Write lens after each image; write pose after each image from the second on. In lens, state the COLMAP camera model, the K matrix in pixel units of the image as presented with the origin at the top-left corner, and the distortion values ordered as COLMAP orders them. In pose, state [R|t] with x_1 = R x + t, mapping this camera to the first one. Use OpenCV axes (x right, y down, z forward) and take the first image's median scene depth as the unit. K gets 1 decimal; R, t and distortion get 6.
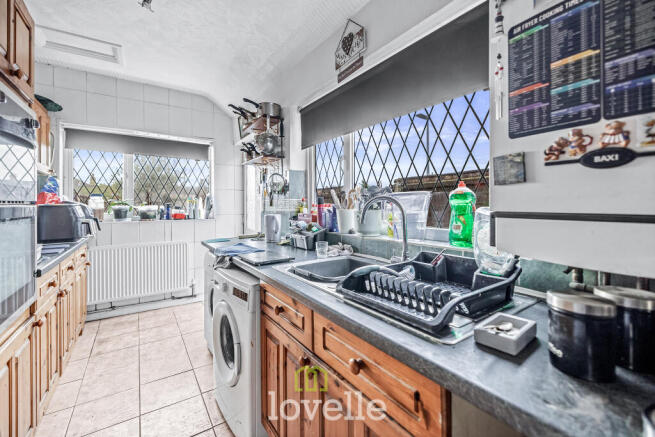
lens RADIAL K [[285.2, 0, 329.7], [0, 285.2, 205.4], [0, 0, 1]] dist [0.003438, -0.000985]
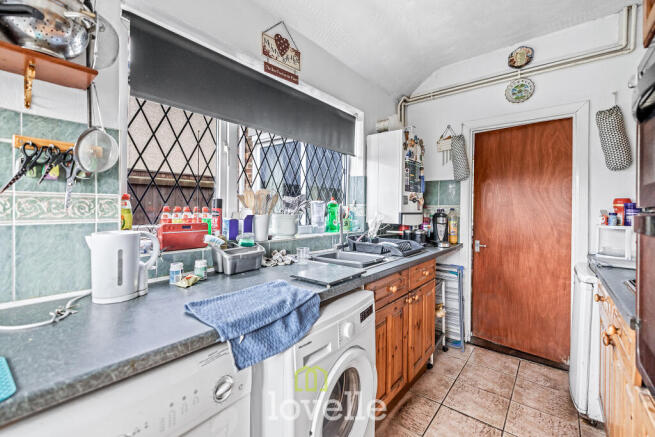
lens RADIAL K [[285.2, 0, 325.5], [0, 285.2, 210.9], [0, 0, 1]] dist [0.003438, -0.000985]
pose [[-0.269432, -0.001582, 0.963018, -0.670745], [-0.004386, 0.999990, 0.000415, 0.011915], [-0.963009, -0.004112, -0.269437, 0.790044]]
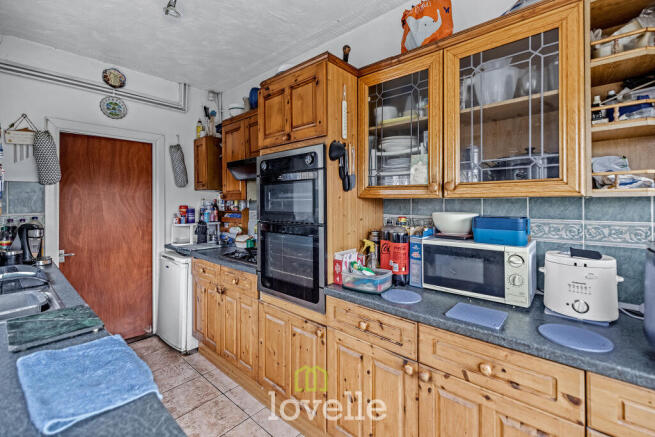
lens RADIAL K [[285.2, 0, 330.4], [0, 285.2, 203.4], [0, 0, 1]] dist [0.003438, -0.000985]
pose [[-0.969066, 0.007946, -0.246673, -0.434778], [0.005070, 0.999912, 0.012292, -0.048619], [0.246749, 0.010661, -0.969021, 1.140267]]
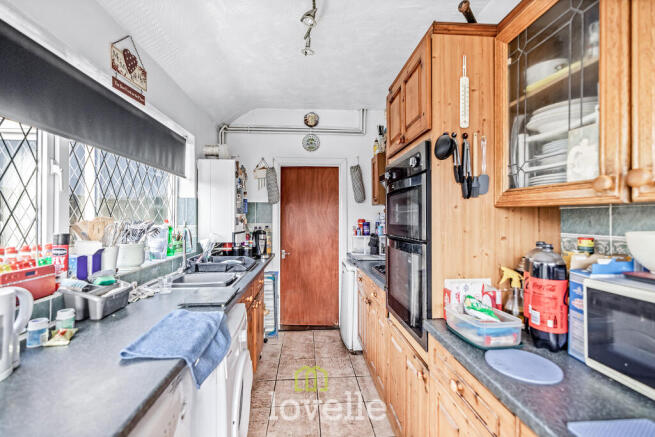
lens RADIAL K [[285.2, 0, 329.4], [0, 285.2, 218.1], [0, 0, 1]] dist [0.003438, -0.000985]
pose [[-0.864094, 0.004578, 0.503310, -0.683159], [0.007008, 0.999971, 0.002937, -0.037713], [-0.503282, 0.006065, -0.864101, 1.045210]]
